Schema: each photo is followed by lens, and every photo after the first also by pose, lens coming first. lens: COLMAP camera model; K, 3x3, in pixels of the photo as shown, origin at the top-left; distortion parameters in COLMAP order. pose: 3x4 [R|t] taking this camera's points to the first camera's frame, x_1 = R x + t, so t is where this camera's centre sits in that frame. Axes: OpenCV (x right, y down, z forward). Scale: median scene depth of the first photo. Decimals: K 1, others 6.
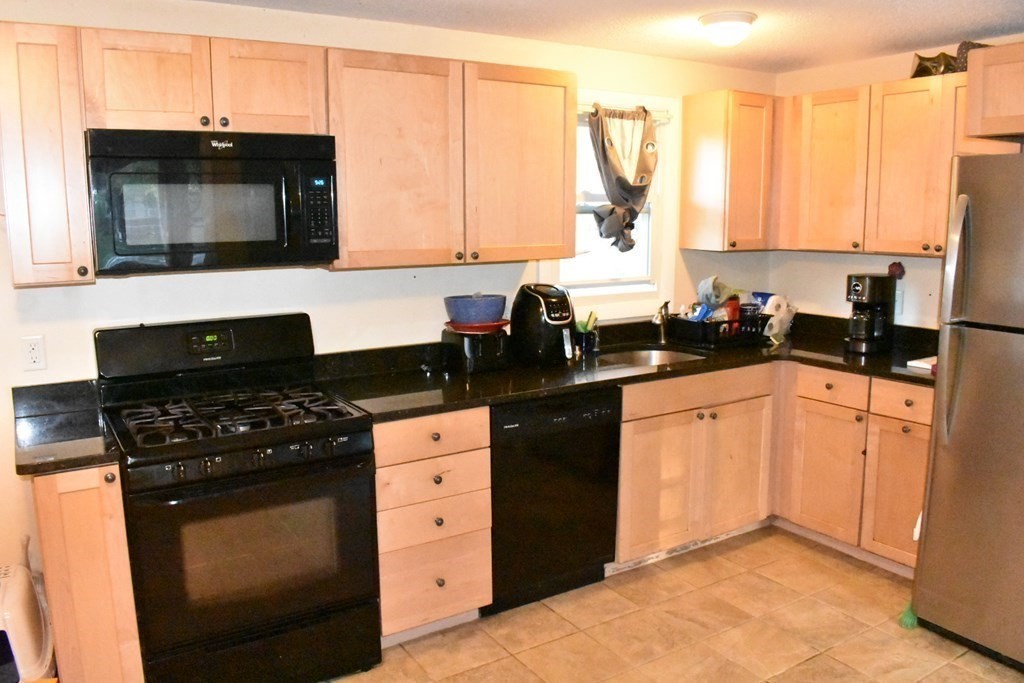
lens RADIAL K [[802.1, 0, 512.0], [0, 802.1, 341.5], [0, 0, 1]] dist [-0.095022, 0.012198]
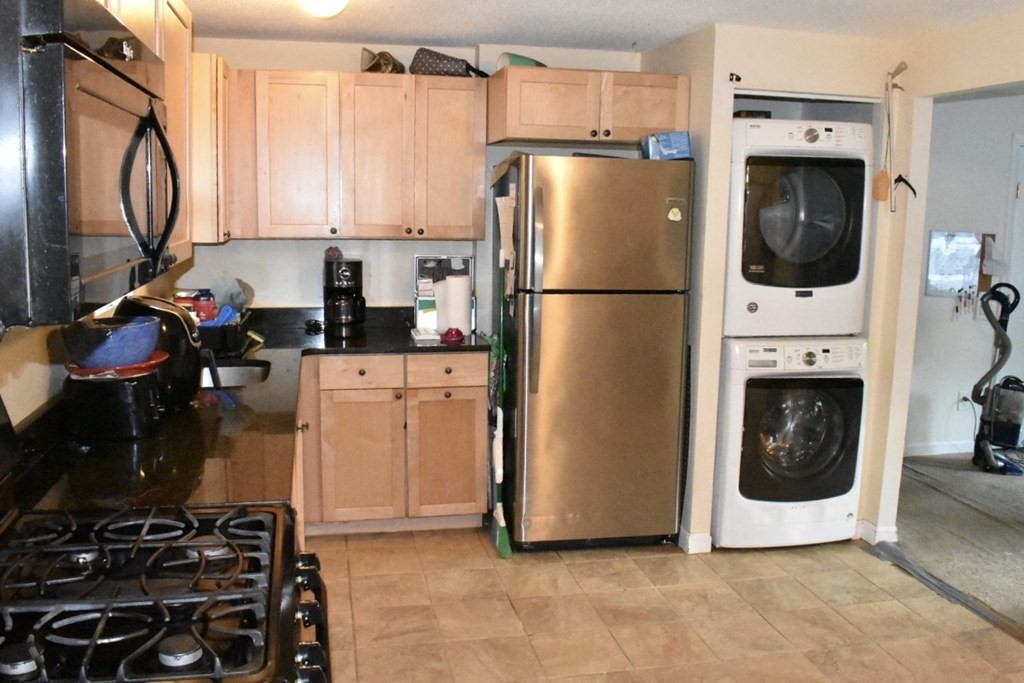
lens RADIAL K [[891.1, 0, 512.0], [0, 891.1, 341.5], [0, 0, 1]] dist [-0.108949, 0.004933]
pose [[0.345542, -0.132363, 0.929021, -0.650792], [0.128674, 0.987334, 0.092812, -0.070245], [-0.929539, 0.087471, 0.358198, 0.470994]]
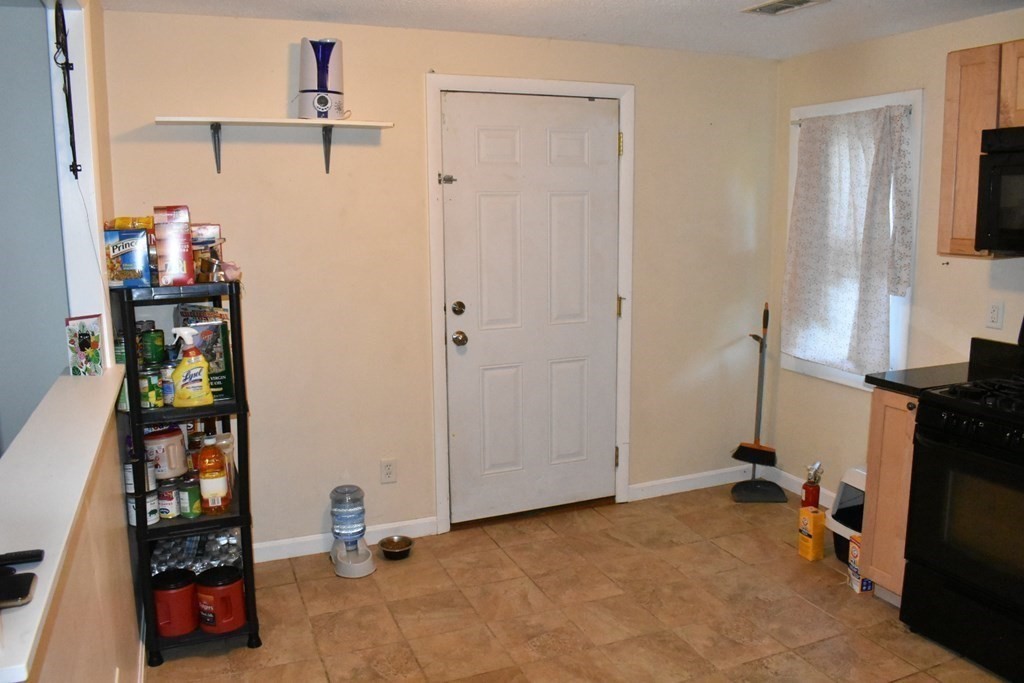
lens RADIAL K [[802.1, 0, 512.0], [0, 802.1, 341.5], [0, 0, 1]] dist [-0.095022, 0.012198]
pose [[-0.168896, 0.173373, -0.970266, 0.588685], [-0.147487, 0.968879, 0.198799, -0.062764], [0.974537, 0.176678, -0.138069, 0.374039]]
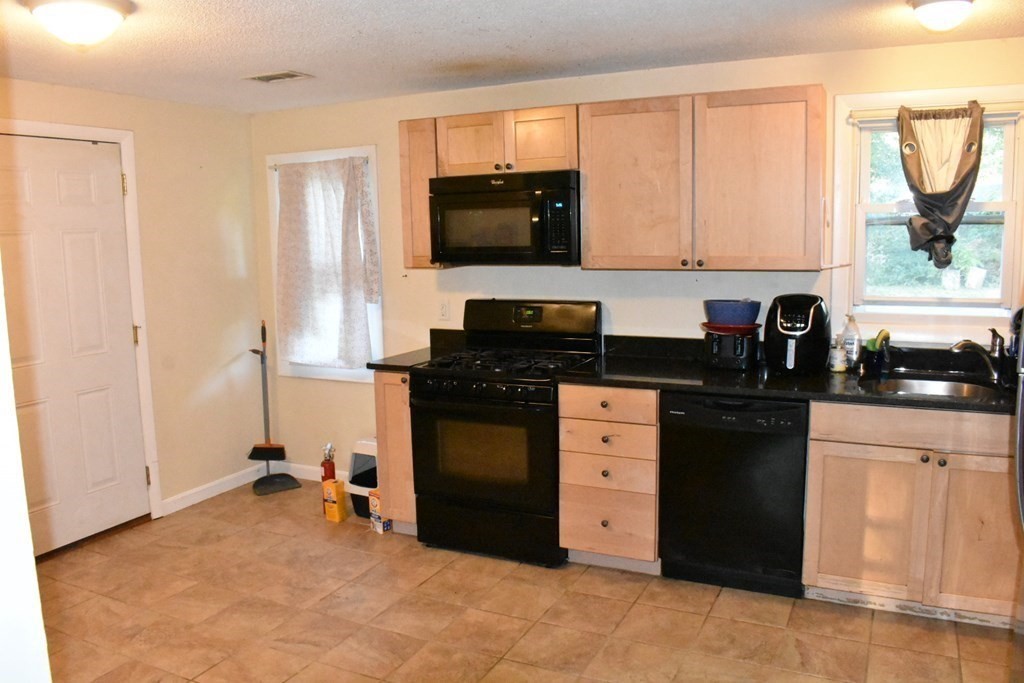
lens RADIAL K [[802.1, 0, 512.0], [0, 802.1, 341.5], [0, 0, 1]] dist [-0.095022, 0.012198]
pose [[0.518177, 0.113004, -0.847775, 0.794436], [-0.119249, 0.991097, 0.059221, -0.032377], [0.846919, 0.070410, 0.527039, 0.185774]]
